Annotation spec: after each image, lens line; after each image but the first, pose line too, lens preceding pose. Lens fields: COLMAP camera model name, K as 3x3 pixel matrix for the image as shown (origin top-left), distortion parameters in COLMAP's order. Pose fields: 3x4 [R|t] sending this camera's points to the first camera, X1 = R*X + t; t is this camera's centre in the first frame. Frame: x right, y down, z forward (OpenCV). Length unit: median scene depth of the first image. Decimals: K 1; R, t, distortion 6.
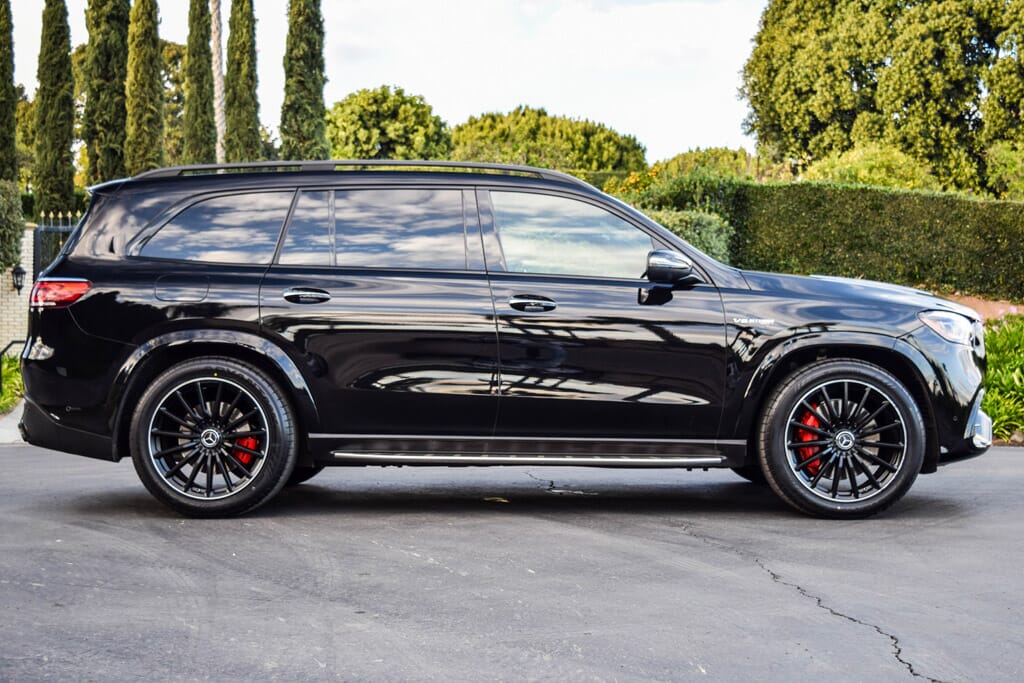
lens RADIAL K [[1325.3, 0, 514.6], [0, 1325.3, 339.0], [0, 0, 1]] dist [-0.025739, 0.000000]
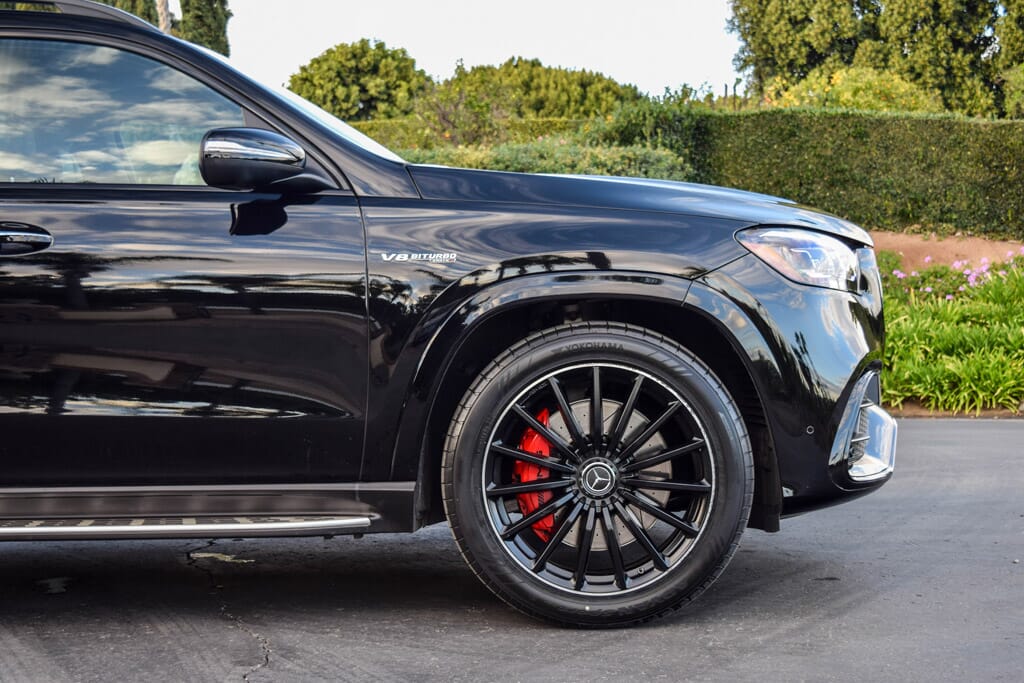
lens RADIAL K [[1385.0, 0, 510.2], [0, 1385.0, 338.6], [0, 0, 1]] dist [-0.016743, 0.000000]
pose [[0.999408, -0.032546, -0.011136, 0.055918], [0.032801, 0.999183, 0.023618, 0.001771], [0.010359, -0.023969, 0.999659, 0.113401]]
